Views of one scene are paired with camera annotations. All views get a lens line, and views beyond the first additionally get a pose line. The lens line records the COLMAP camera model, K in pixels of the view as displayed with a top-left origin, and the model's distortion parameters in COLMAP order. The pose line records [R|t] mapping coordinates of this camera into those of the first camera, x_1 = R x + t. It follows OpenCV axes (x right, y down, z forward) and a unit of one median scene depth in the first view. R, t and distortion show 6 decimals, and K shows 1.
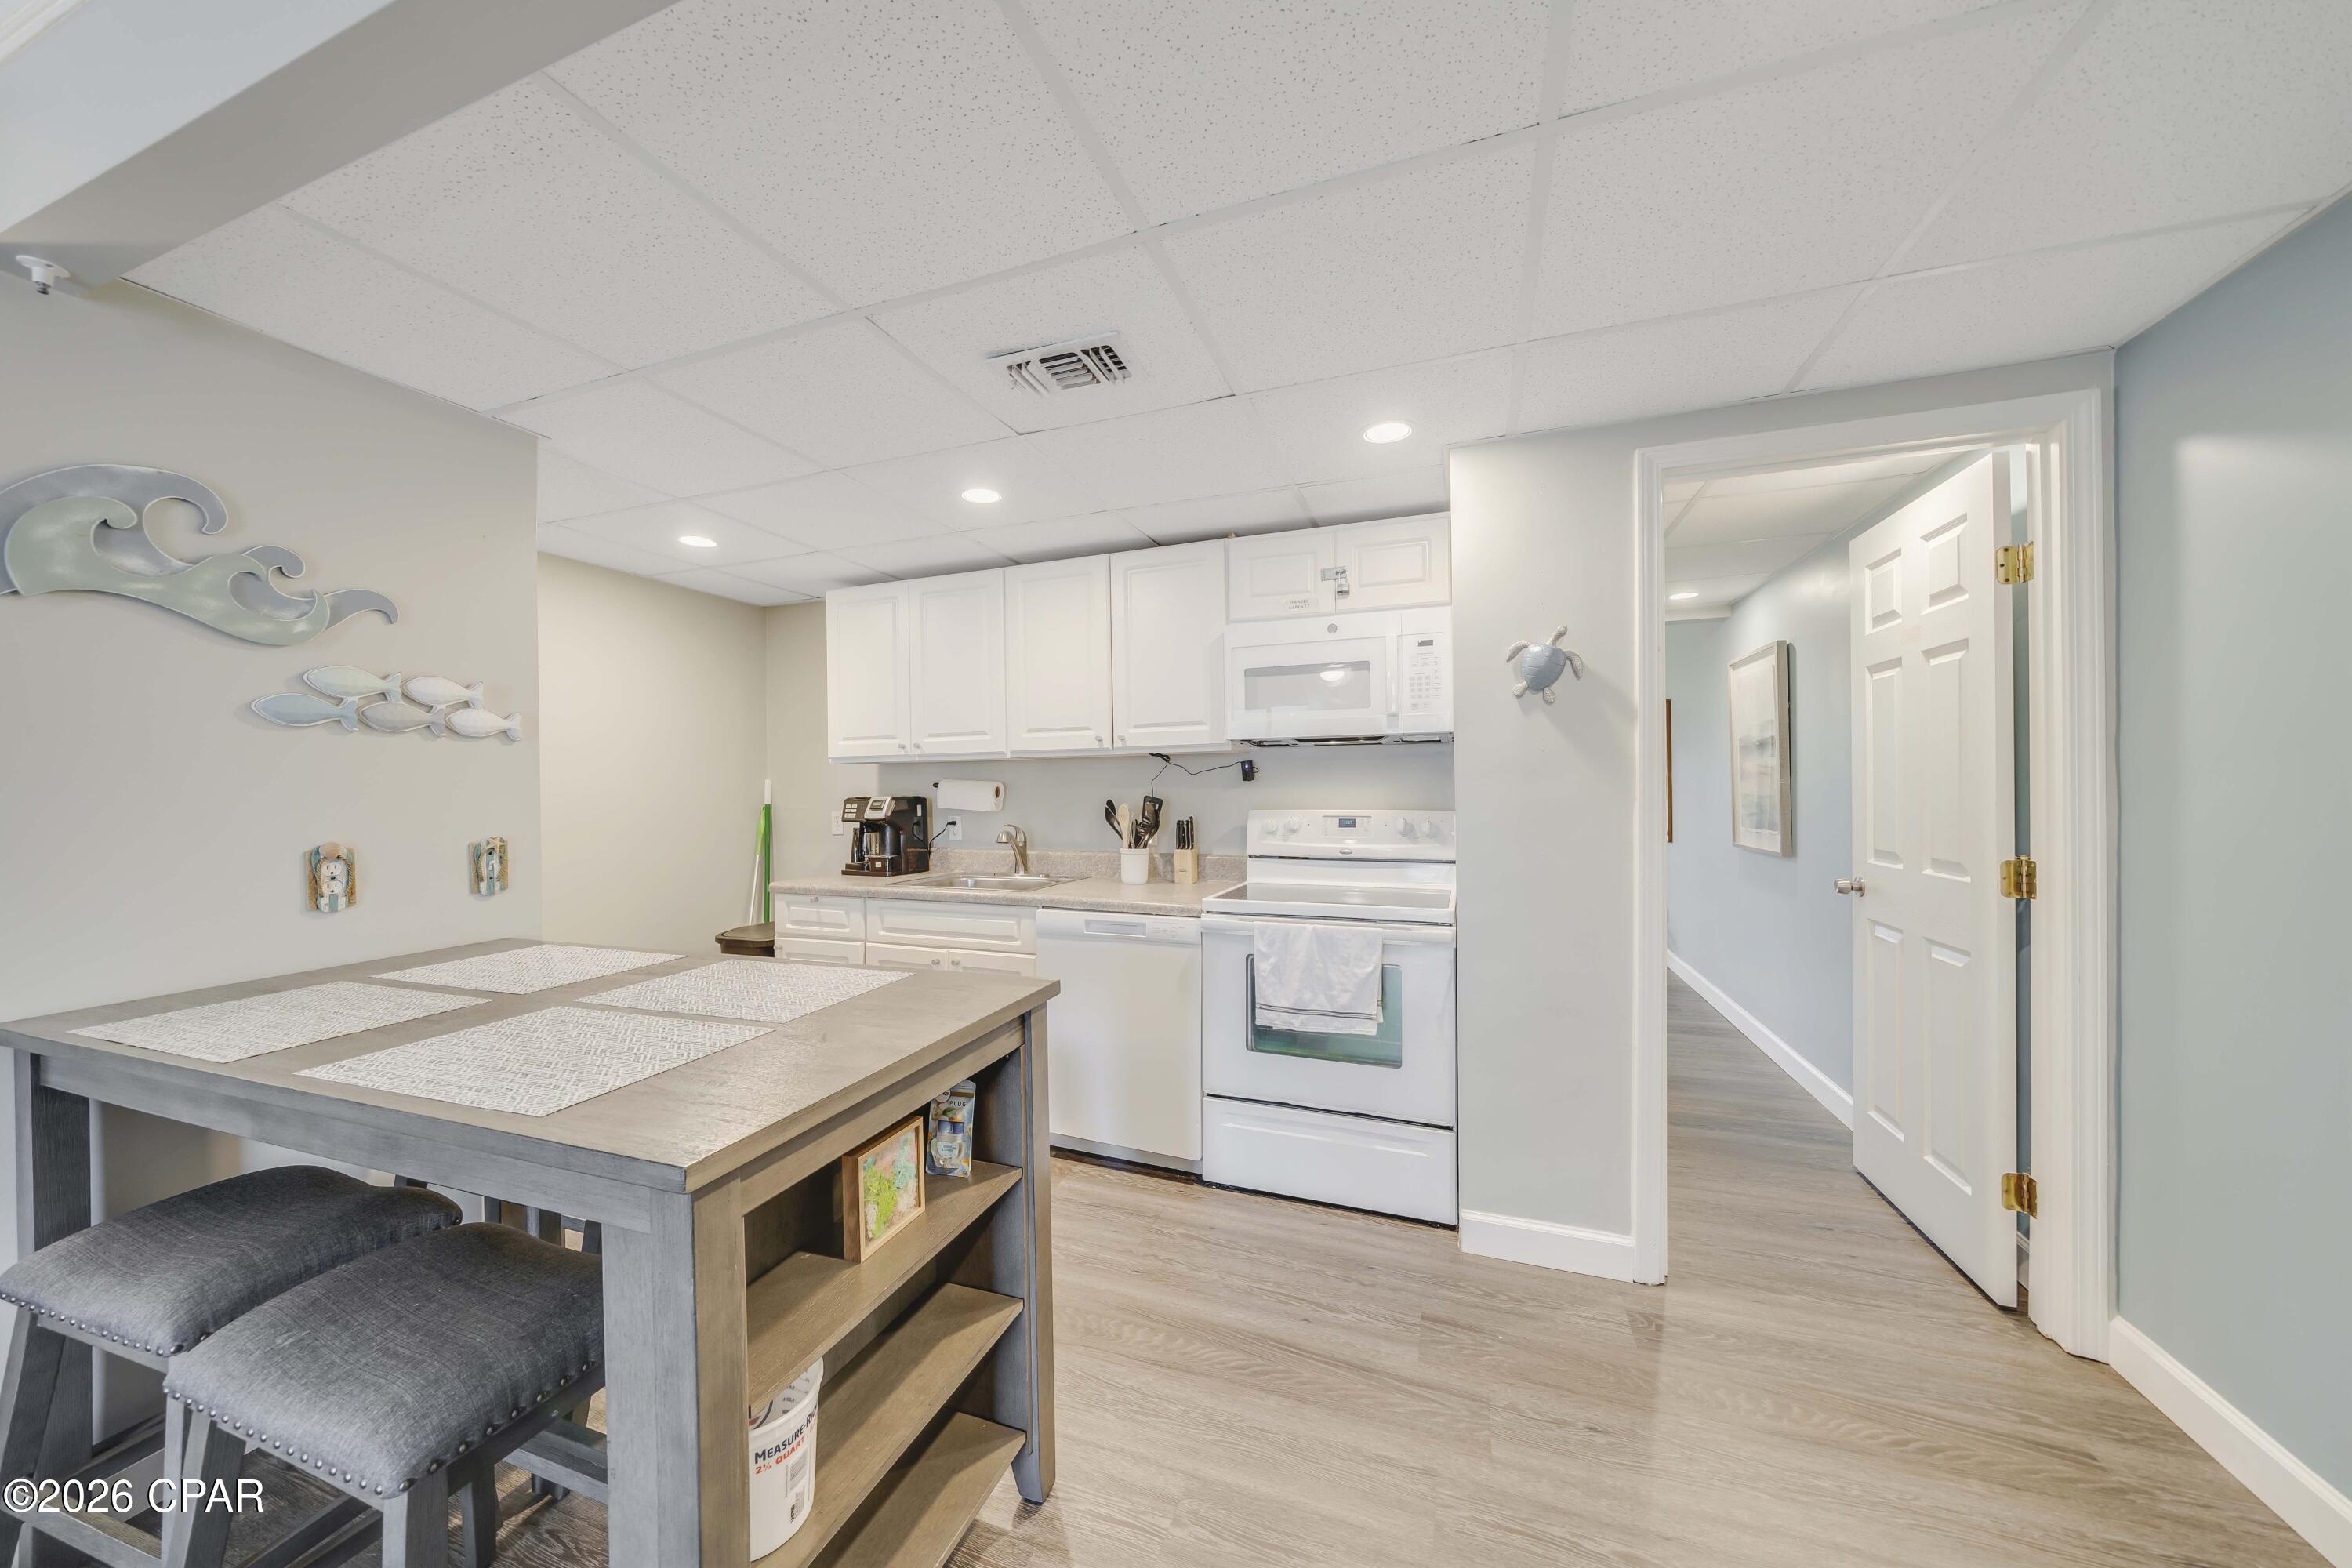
lens RADIAL K [[809.5, 0, 1159.0], [0, 809.5, 785.4], [0, 0, 1]] dist [-0.004614, -0.000029]
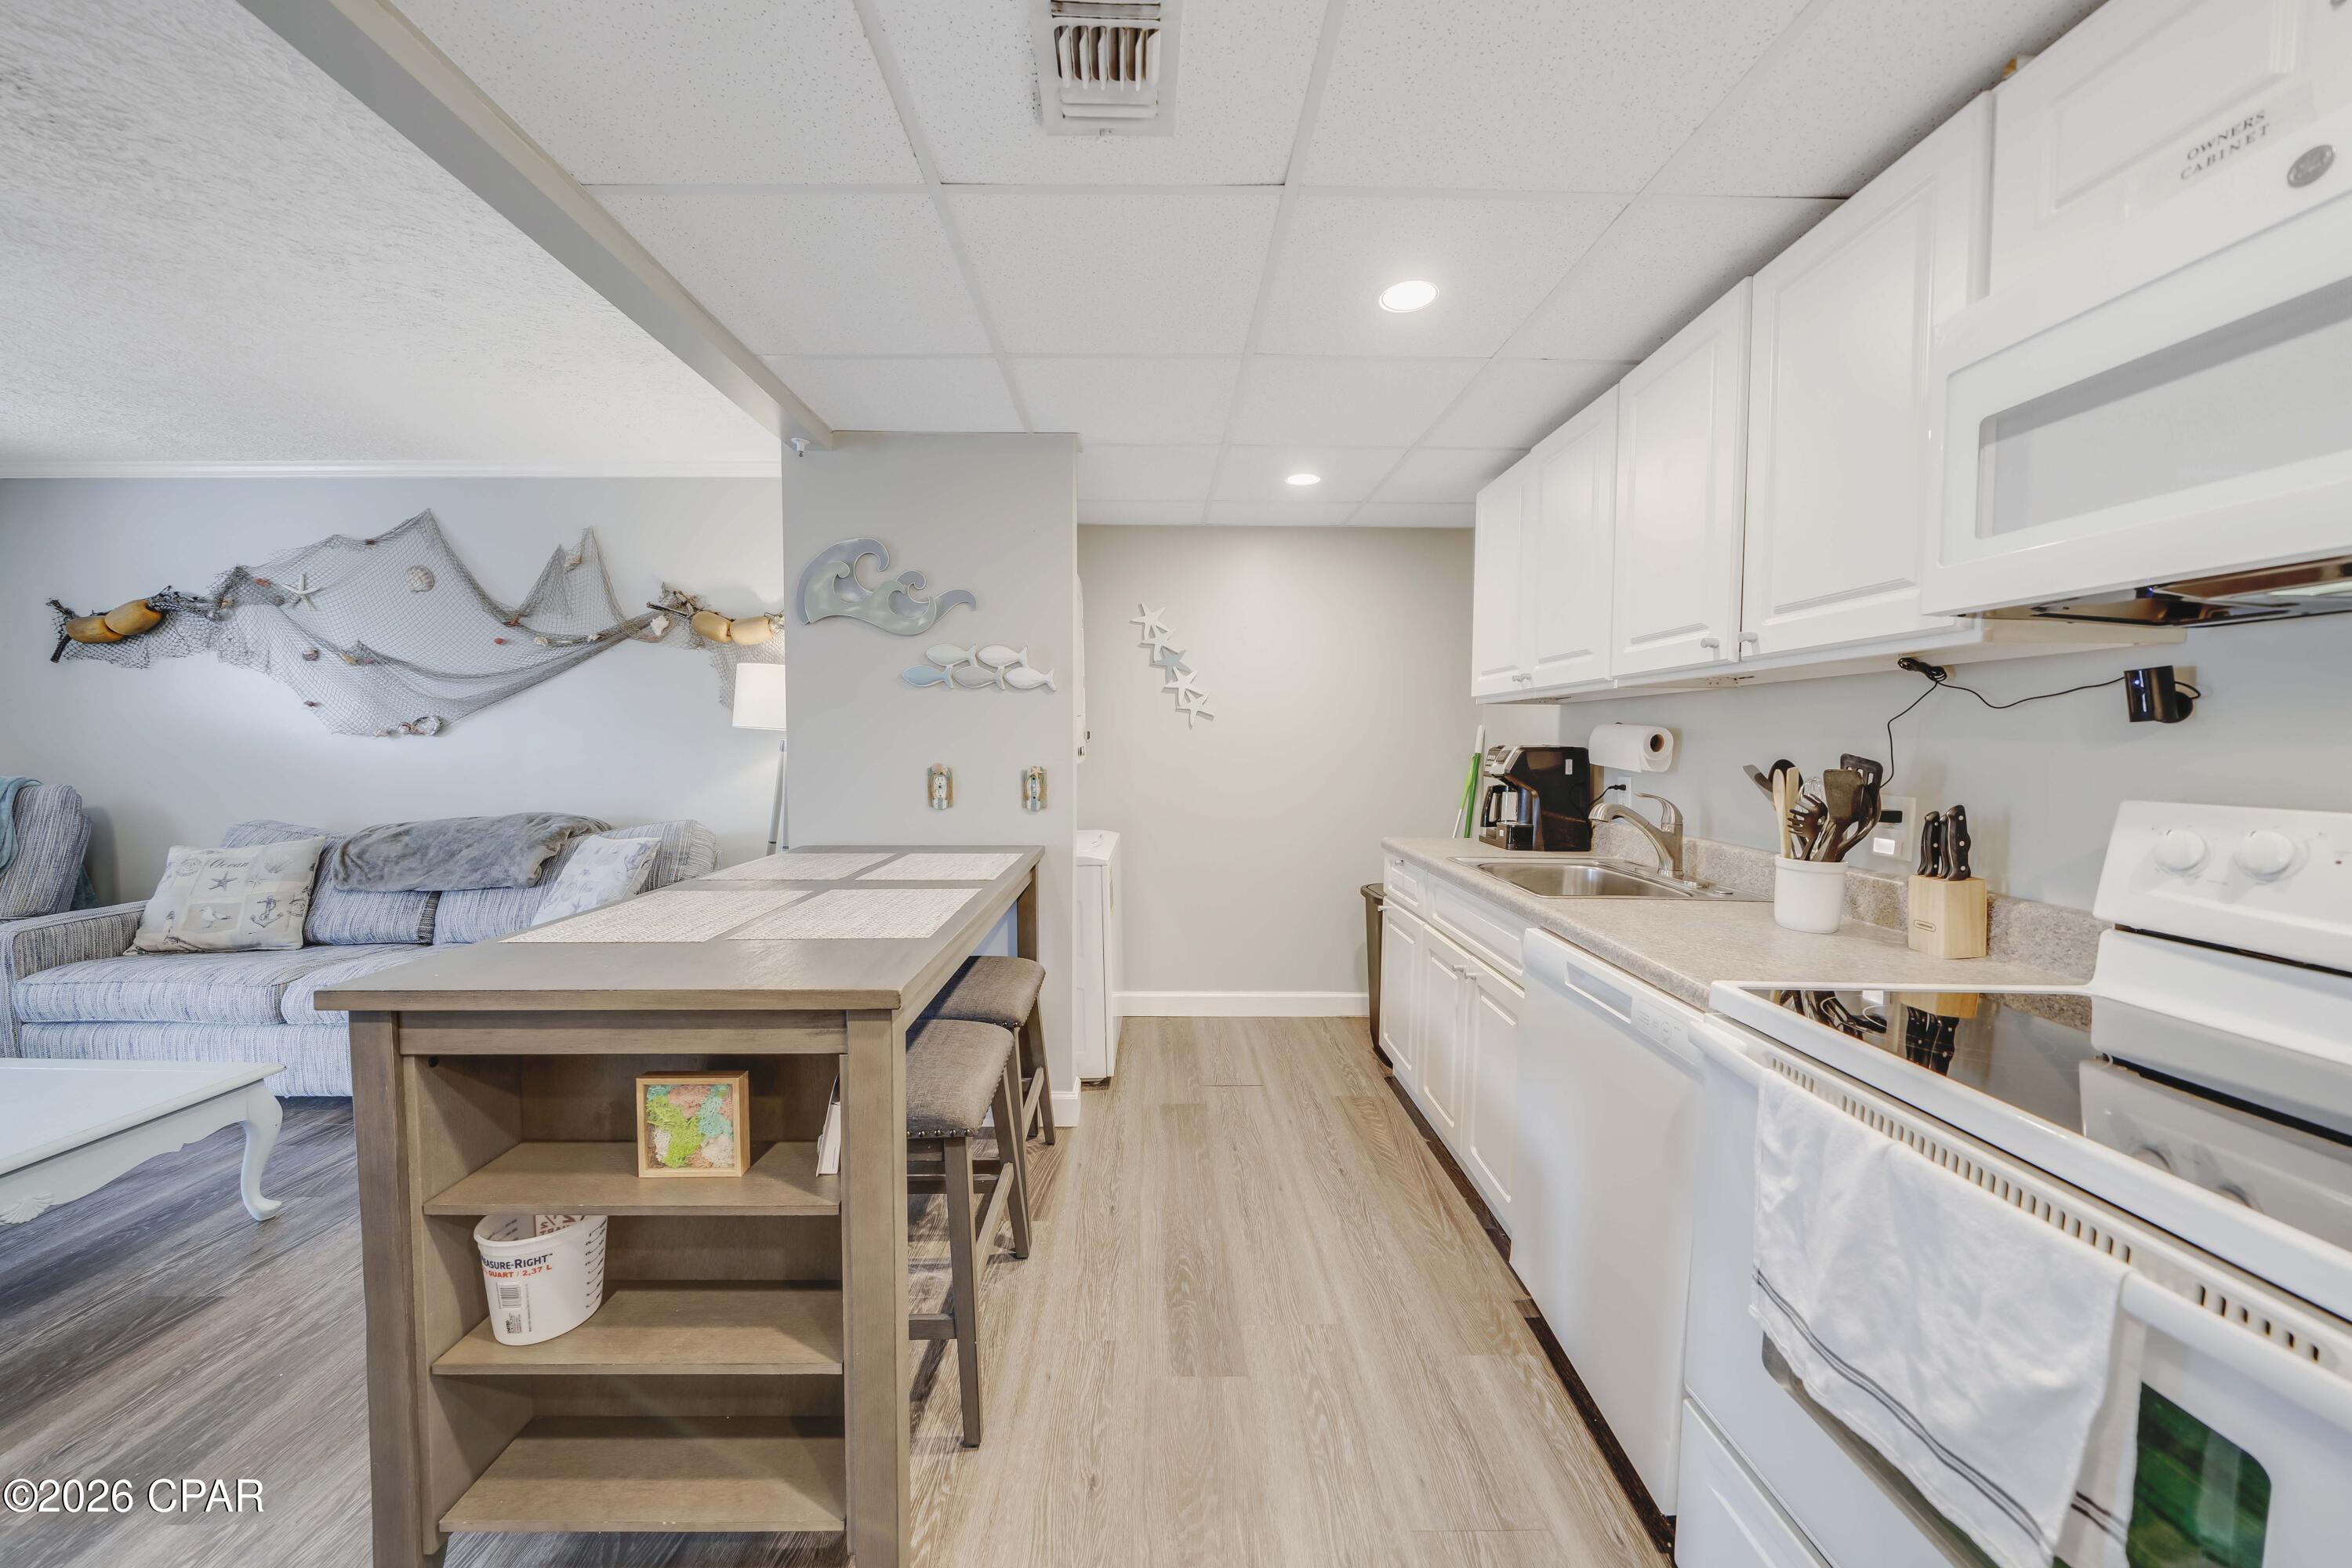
lens RADIAL K [[809.5, 0, 1164.5], [0, 809.5, 787.7], [0, 0, 1]] dist [-0.004614, -0.000029]
pose [[0.365443, 0.066563, -0.928451, 0.349857], [-0.012025, 0.997694, 0.066794, 0.006708], [0.930756, -0.013245, 0.365401, 0.546563]]
